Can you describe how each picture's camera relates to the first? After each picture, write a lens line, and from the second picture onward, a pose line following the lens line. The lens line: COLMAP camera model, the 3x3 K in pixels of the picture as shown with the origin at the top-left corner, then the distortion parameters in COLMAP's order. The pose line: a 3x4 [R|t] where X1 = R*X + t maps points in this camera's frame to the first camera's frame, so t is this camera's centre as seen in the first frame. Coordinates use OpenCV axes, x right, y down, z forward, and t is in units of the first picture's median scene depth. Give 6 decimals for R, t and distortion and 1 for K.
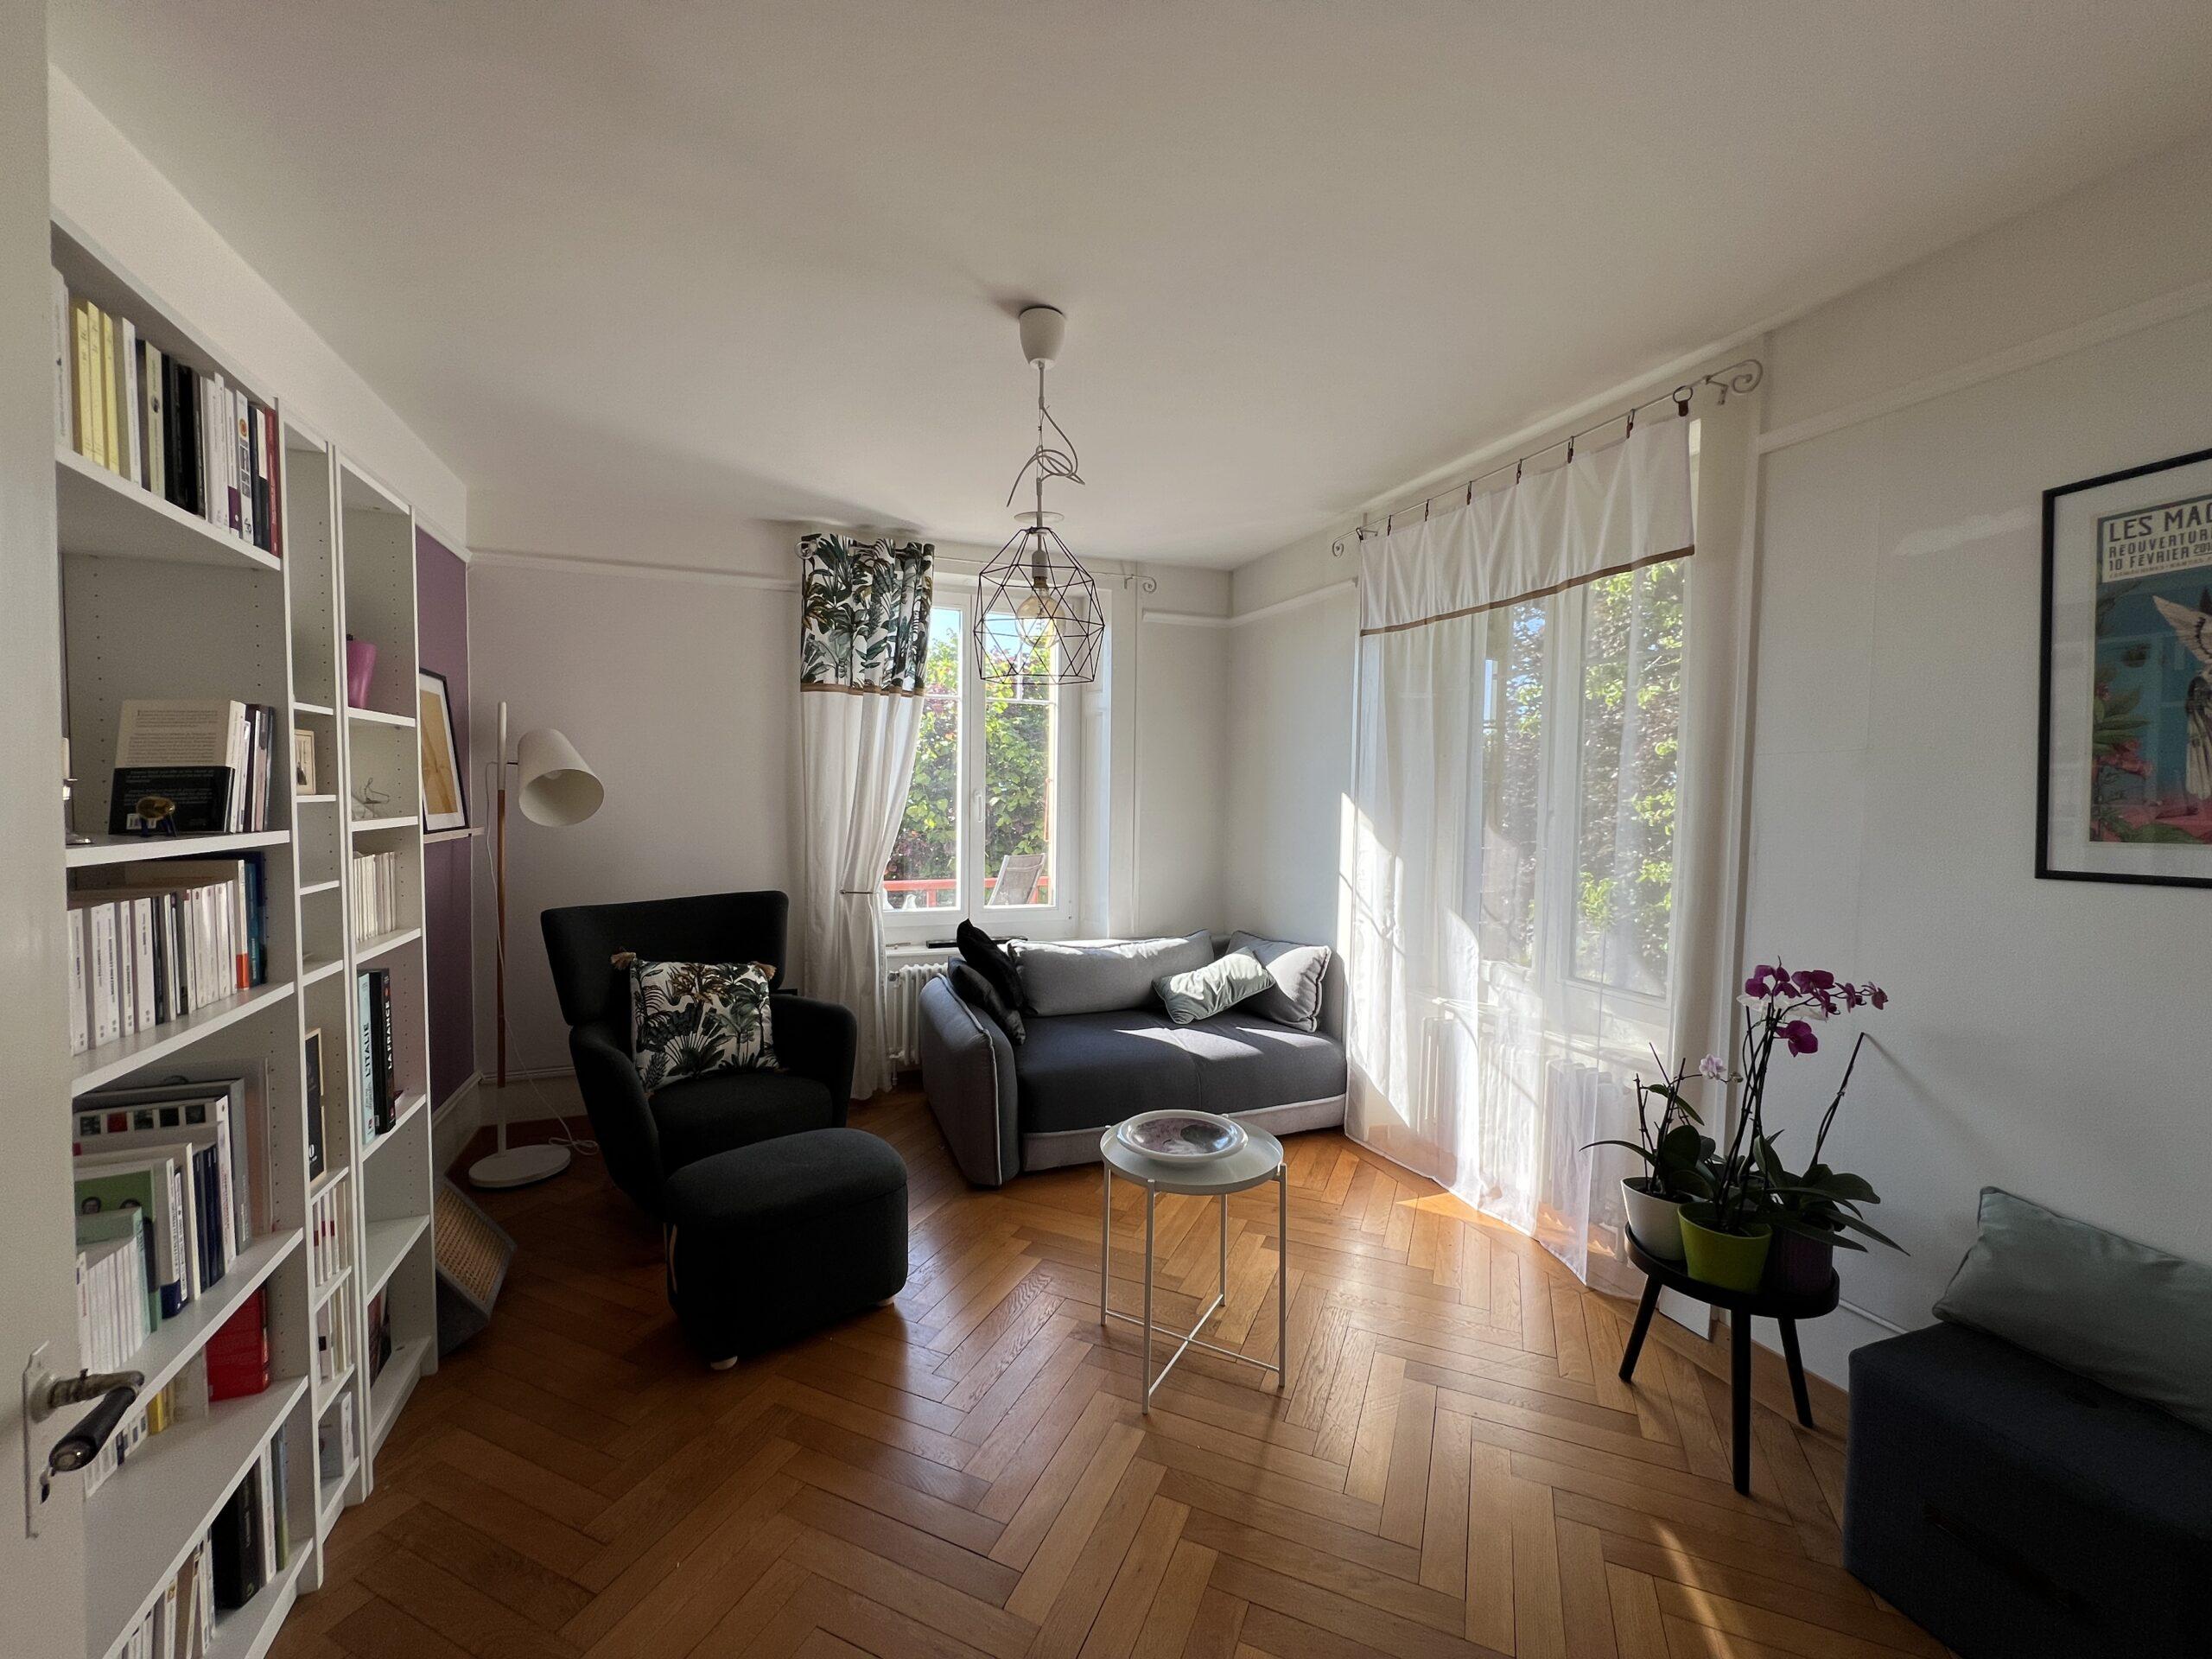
lens RADIAL K [[886.2, 0, 1106.1], [0, 886.2, 829.4], [0, 0, 1]] dist [-0.003111, -0.000198]
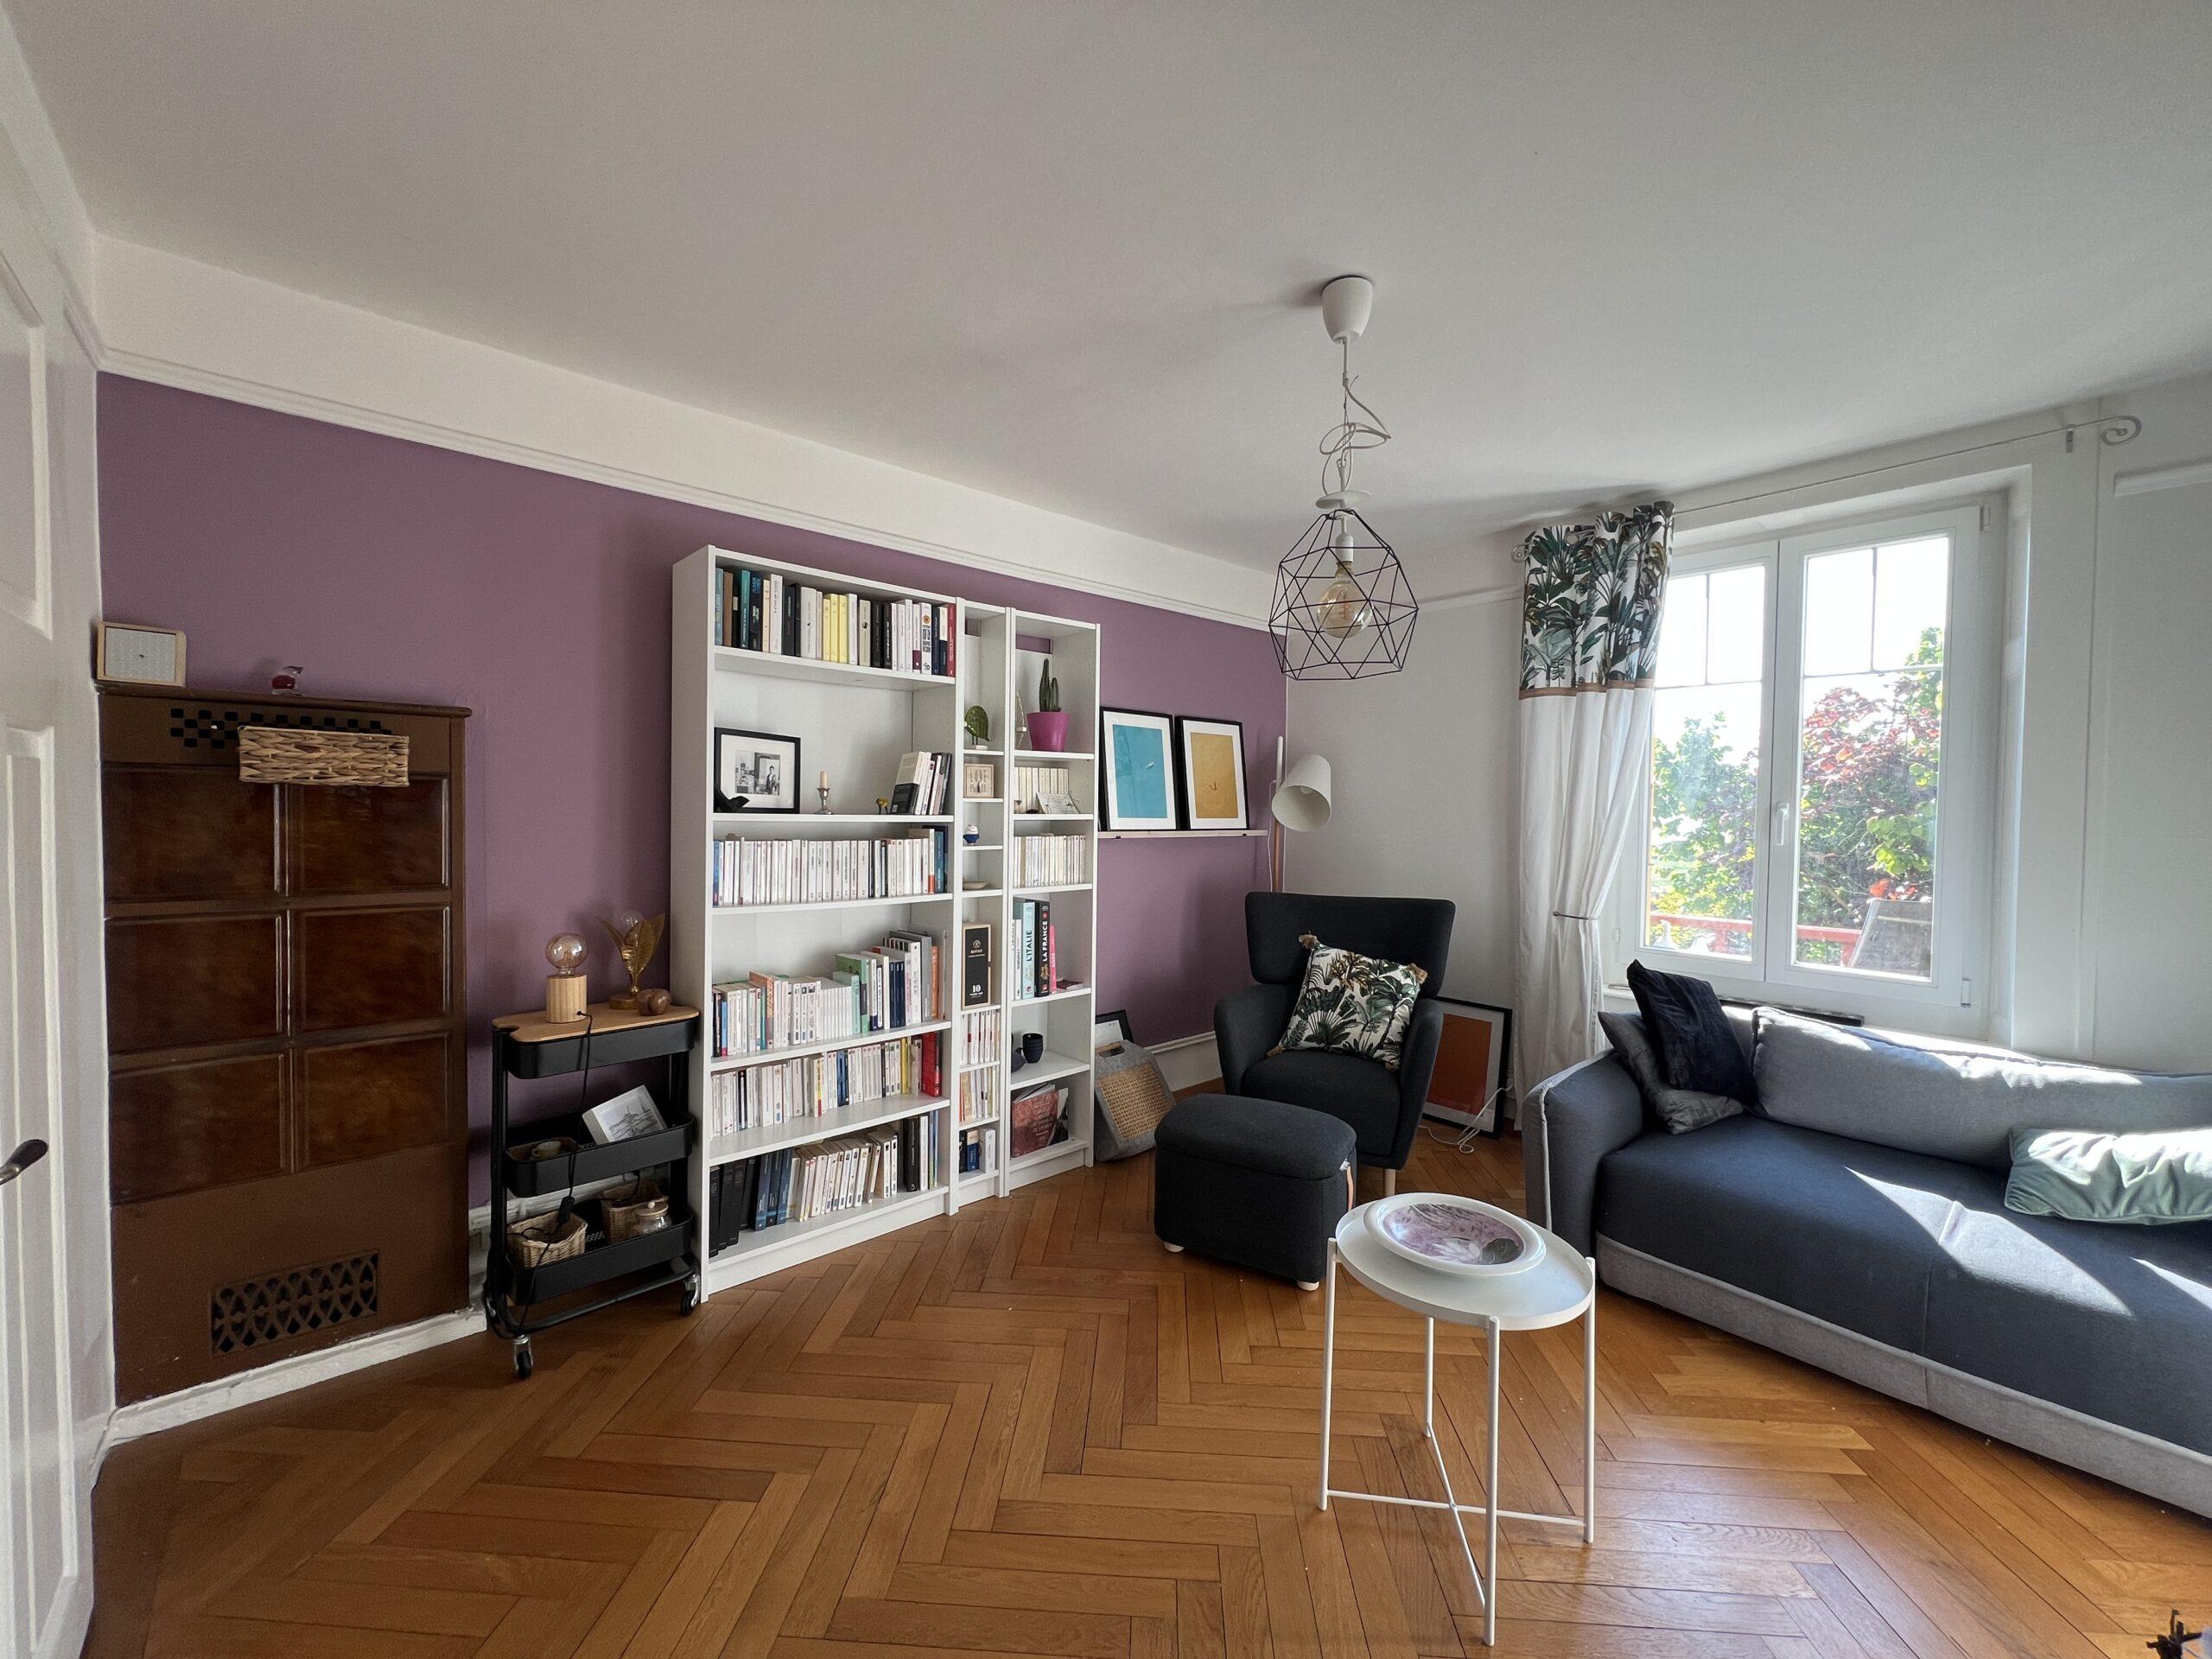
lens RADIAL K [[886.2, 0, 1108.0], [0, 886.2, 831.9], [0, 0, 1]] dist [-0.003111, -0.000198]
pose [[0.339849, 0.019259, -0.940283, 0.495073], [-0.047667, 0.998858, 0.003230, 0.006663], [0.939271, 0.043723, 0.340379, 0.313159]]
